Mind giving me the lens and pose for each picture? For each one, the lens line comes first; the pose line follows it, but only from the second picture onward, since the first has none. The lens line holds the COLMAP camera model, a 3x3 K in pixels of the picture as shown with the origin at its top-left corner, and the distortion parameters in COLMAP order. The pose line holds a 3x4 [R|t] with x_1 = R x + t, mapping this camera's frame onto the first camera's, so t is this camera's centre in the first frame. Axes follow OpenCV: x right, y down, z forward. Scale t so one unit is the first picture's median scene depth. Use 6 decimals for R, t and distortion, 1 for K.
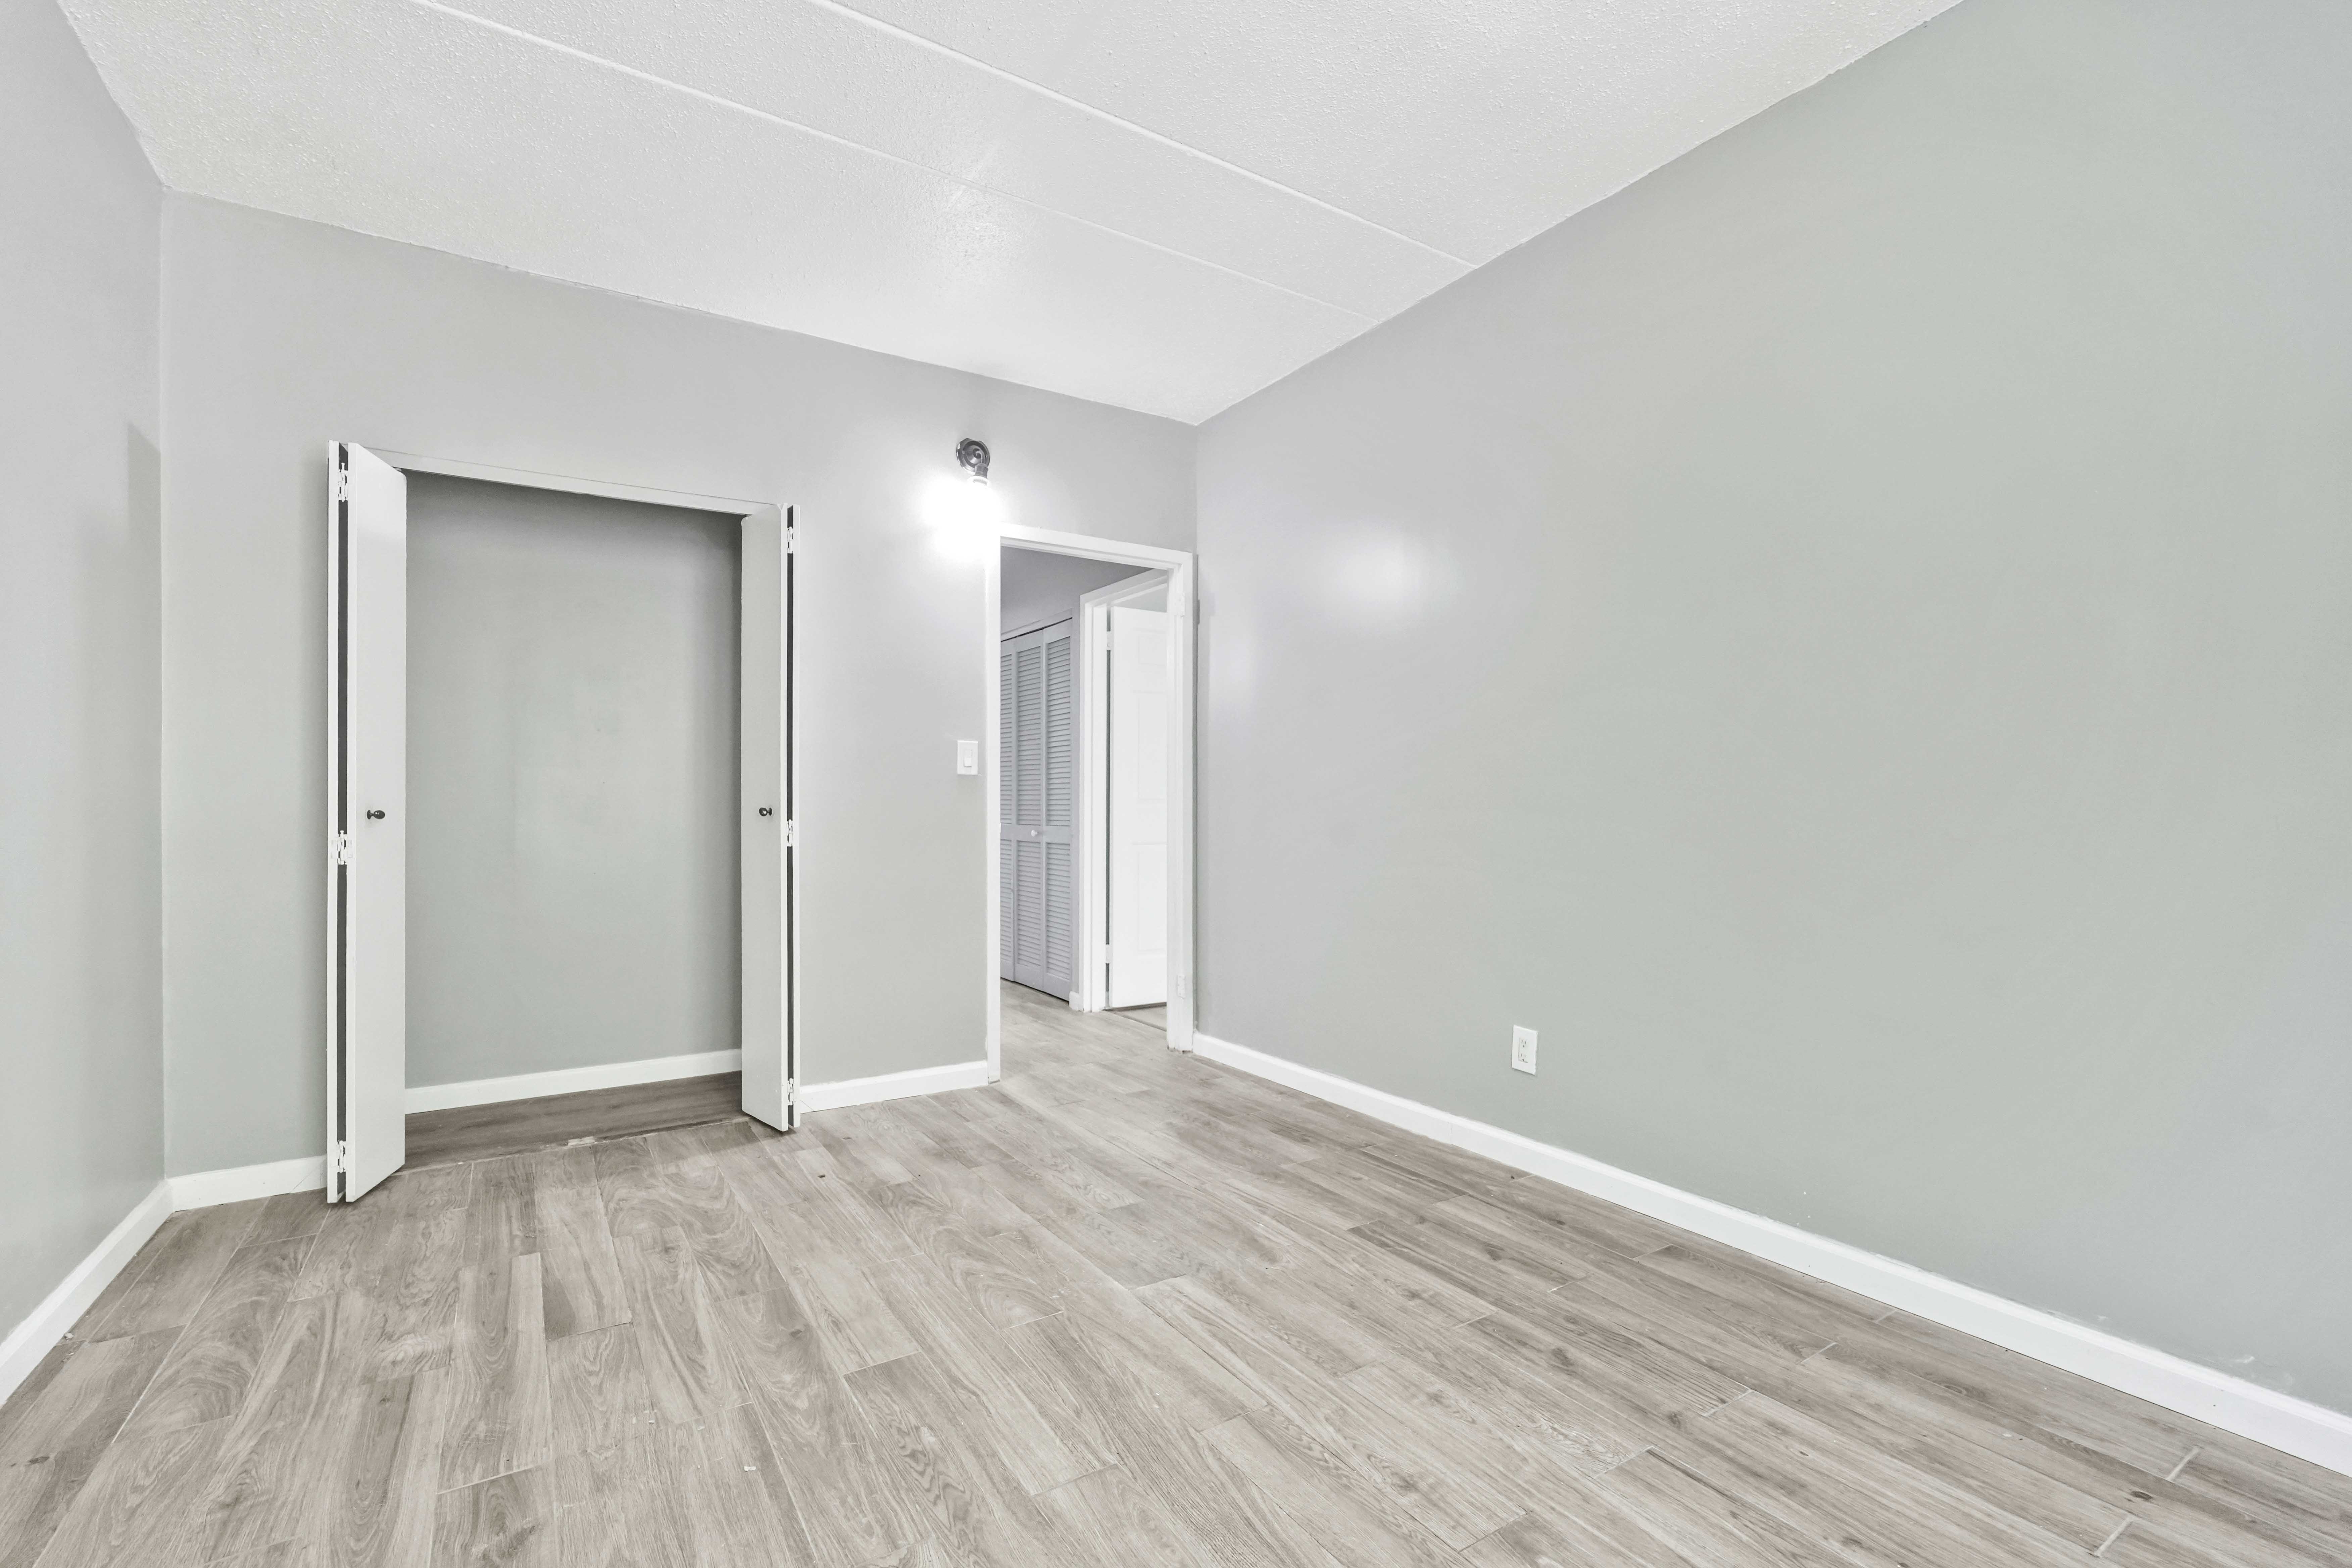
lens RADIAL K [[1028.9, 0, 1180.0], [0, 1028.9, 804.4], [0, 0, 1]] dist [-0.014886, 0.000721]
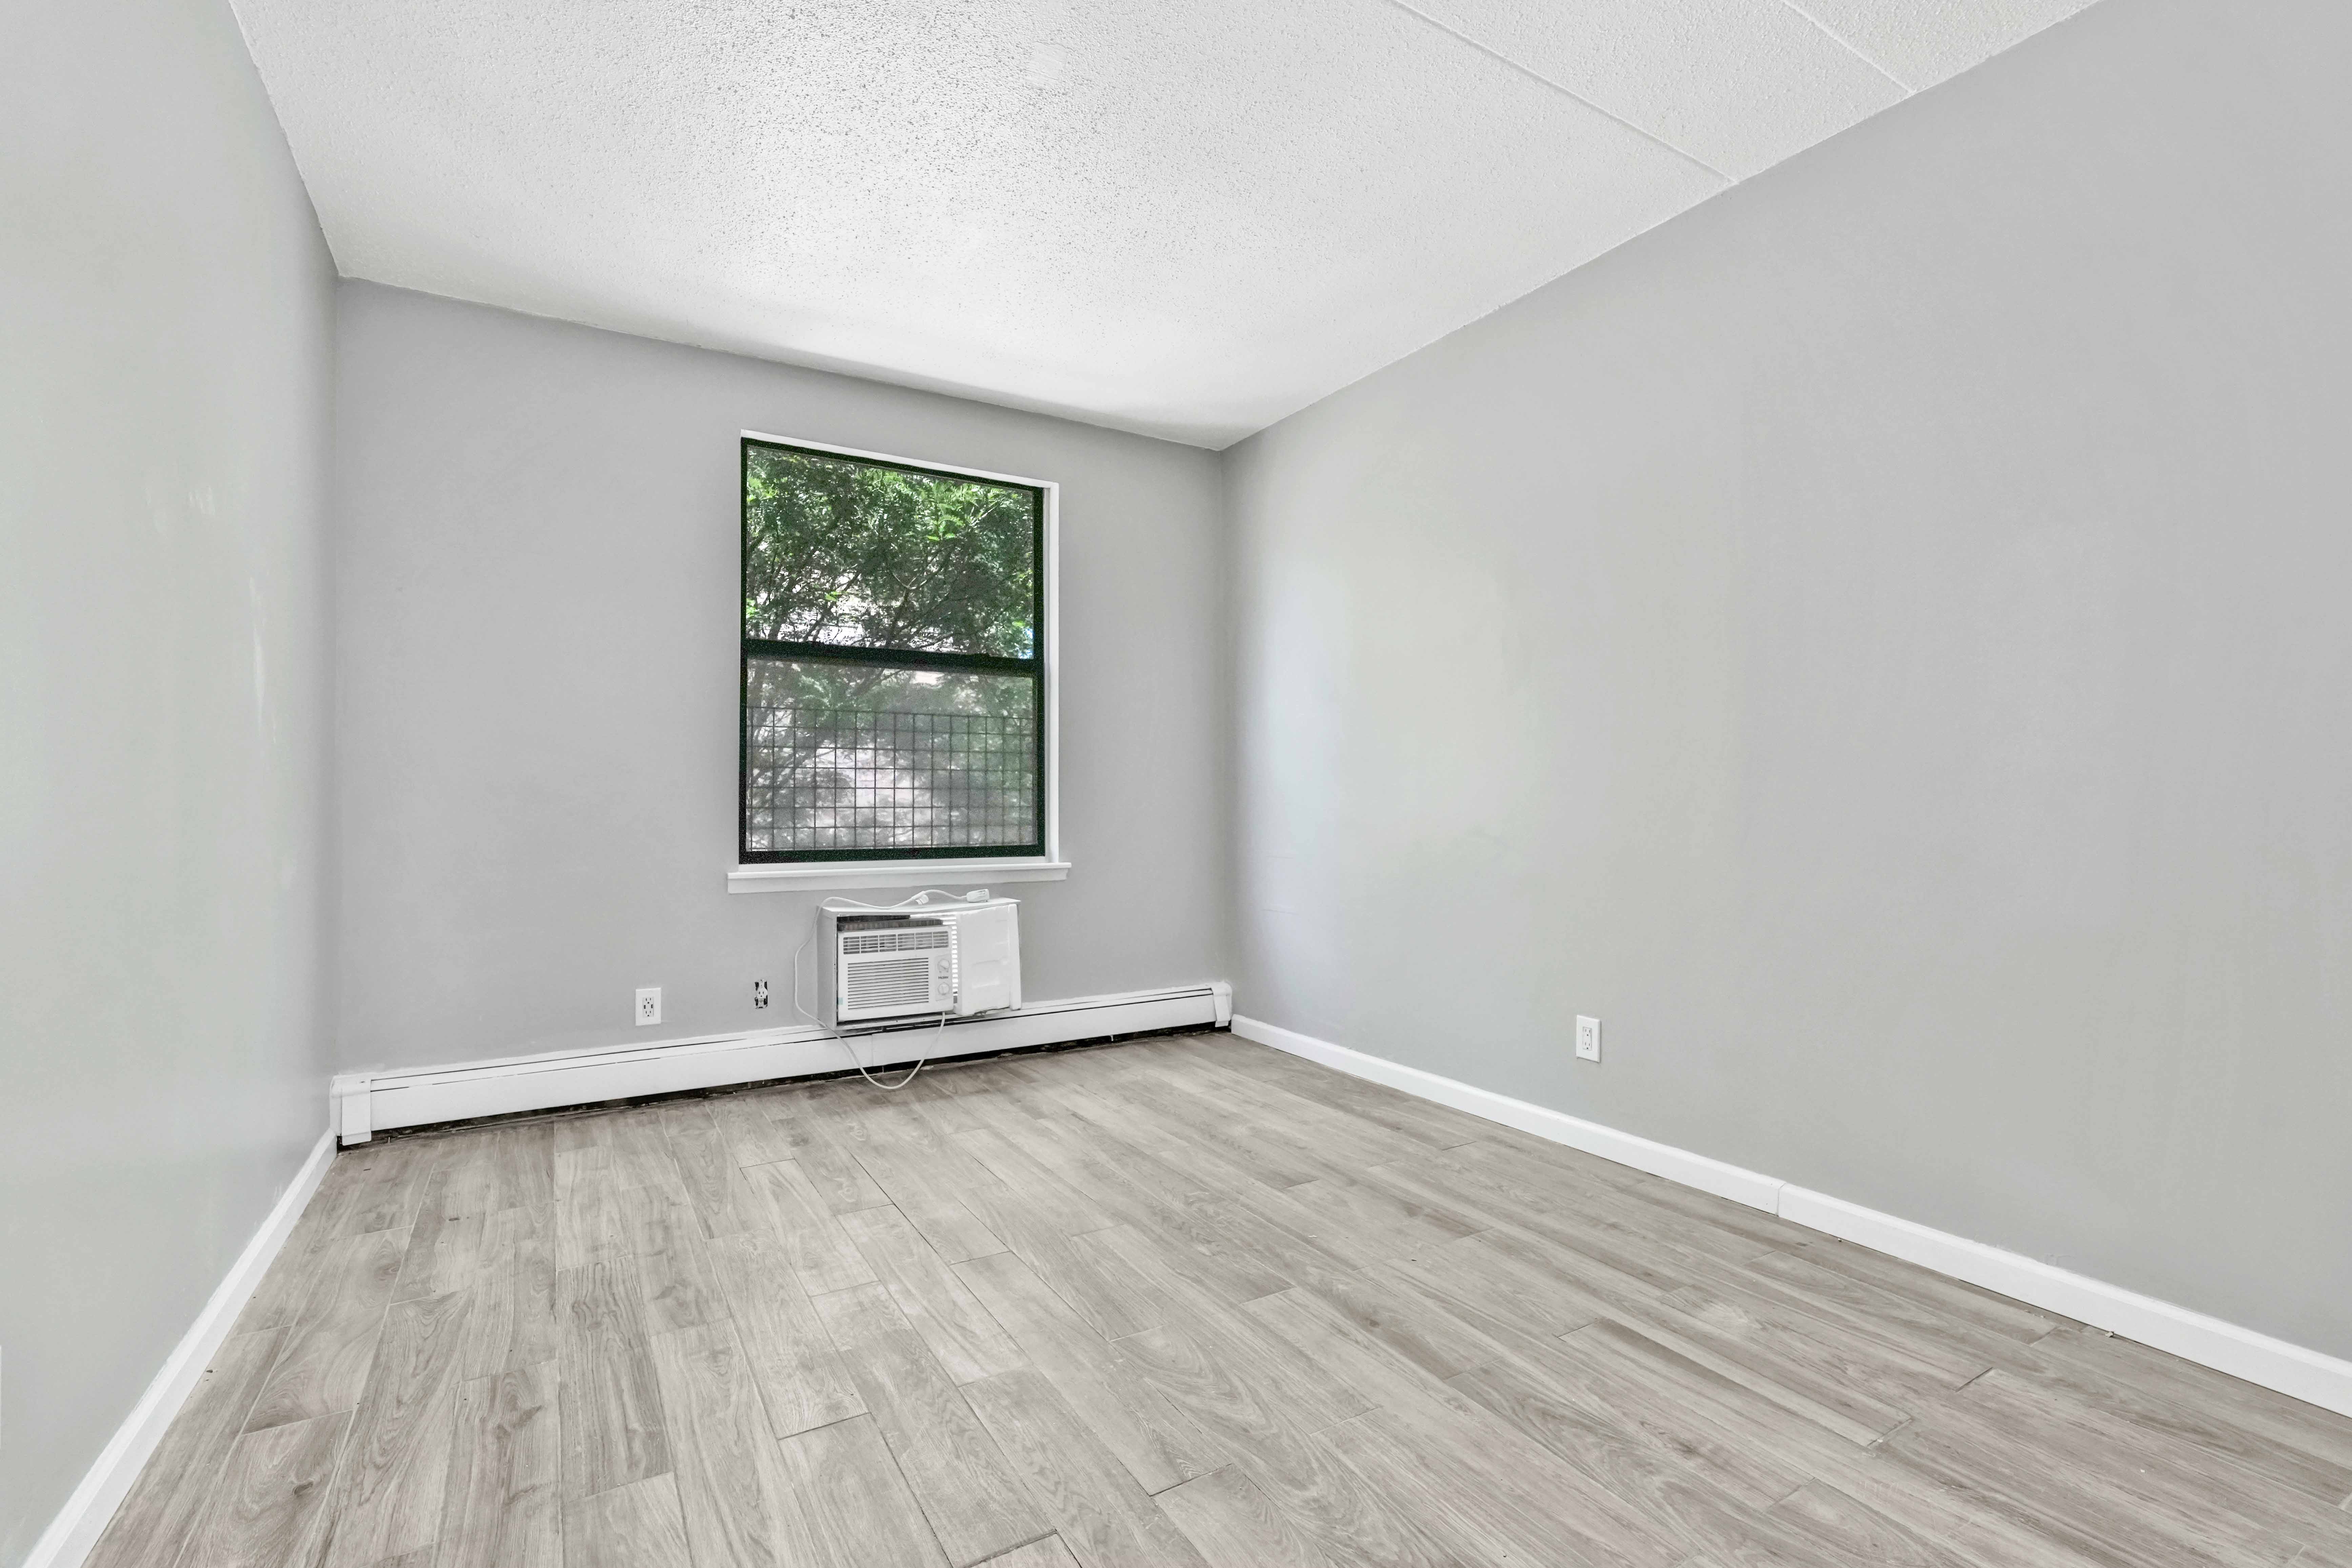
lens RADIAL K [[1028.9, 0, 1181.2], [0, 1028.9, 778.3], [0, 0, 1]] dist [-0.014886, 0.000721]
pose [[-0.999622, 0.000893, 0.027484, -0.187539], [0.000439, 0.999864, -0.016514, -0.004466], [-0.027495, -0.016496, -0.999486, 1.776774]]
